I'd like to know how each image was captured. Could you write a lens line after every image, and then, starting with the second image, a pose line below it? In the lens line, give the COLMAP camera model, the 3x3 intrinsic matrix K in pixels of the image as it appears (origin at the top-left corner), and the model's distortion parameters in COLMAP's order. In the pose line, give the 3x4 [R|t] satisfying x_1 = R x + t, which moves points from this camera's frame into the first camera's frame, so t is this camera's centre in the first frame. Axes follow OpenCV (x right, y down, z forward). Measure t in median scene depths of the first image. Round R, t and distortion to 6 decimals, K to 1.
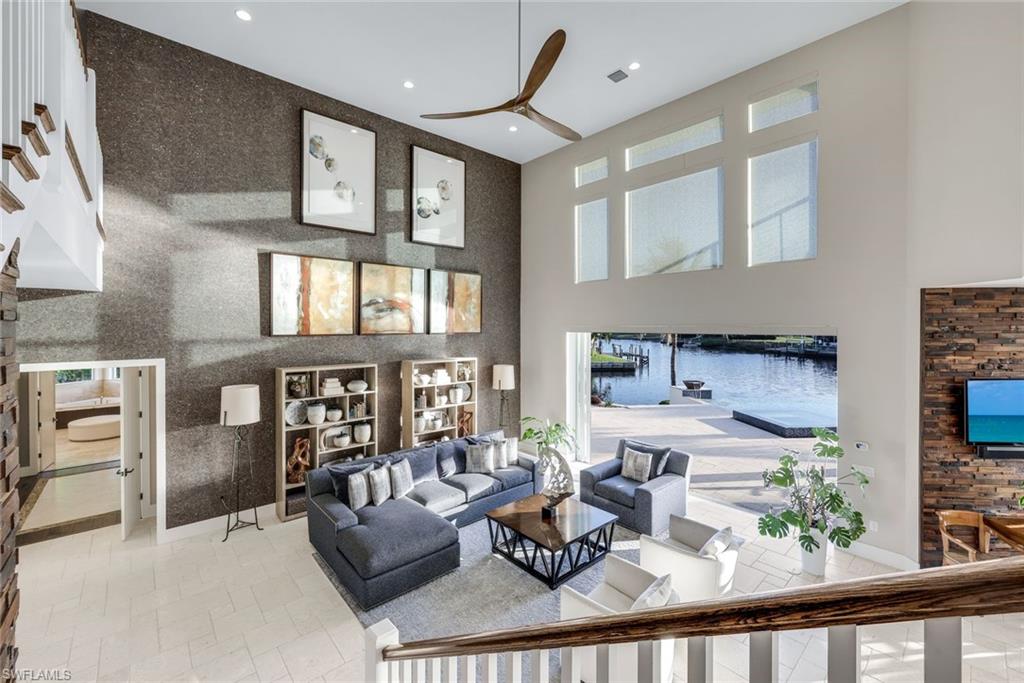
lens RADIAL K [[418.9, 0, 508.7], [0, 418.9, 331.3], [0, 0, 1]] dist [0.001974, -0.000116]
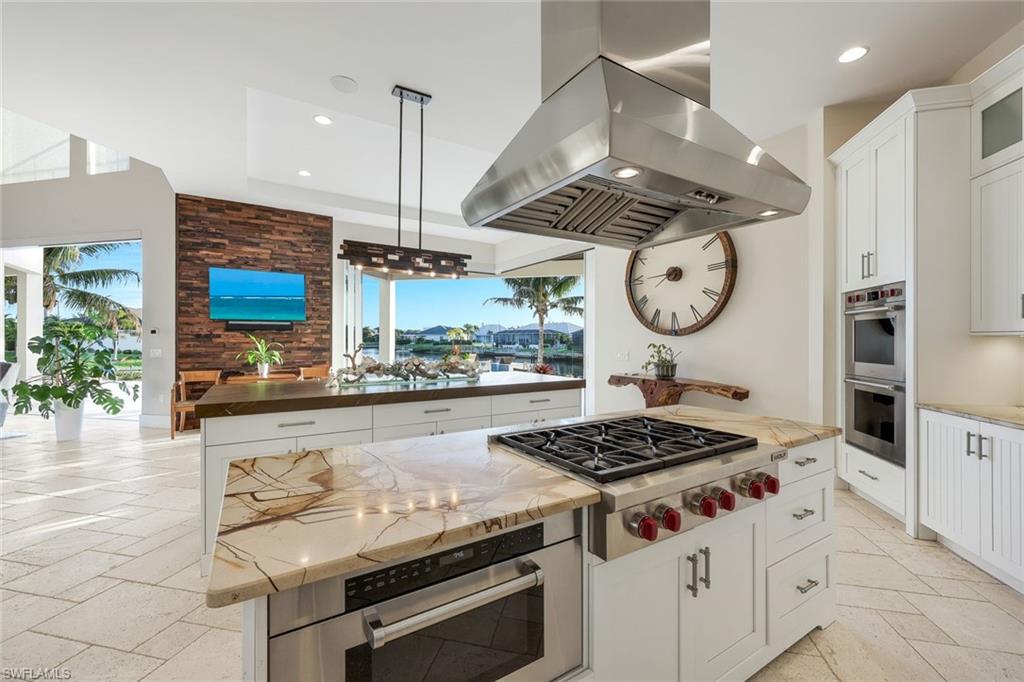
lens RADIAL K [[418.9, 0, 509.9], [0, 418.9, 342.8], [0, 0, 1]] dist [0.001974, -0.000116]
pose [[0.812713, -0.004815, 0.582644, 1.062184], [0.004293, 0.999988, 0.002277, 0.336267], [-0.582648, 0.000650, 0.812724, -0.566649]]
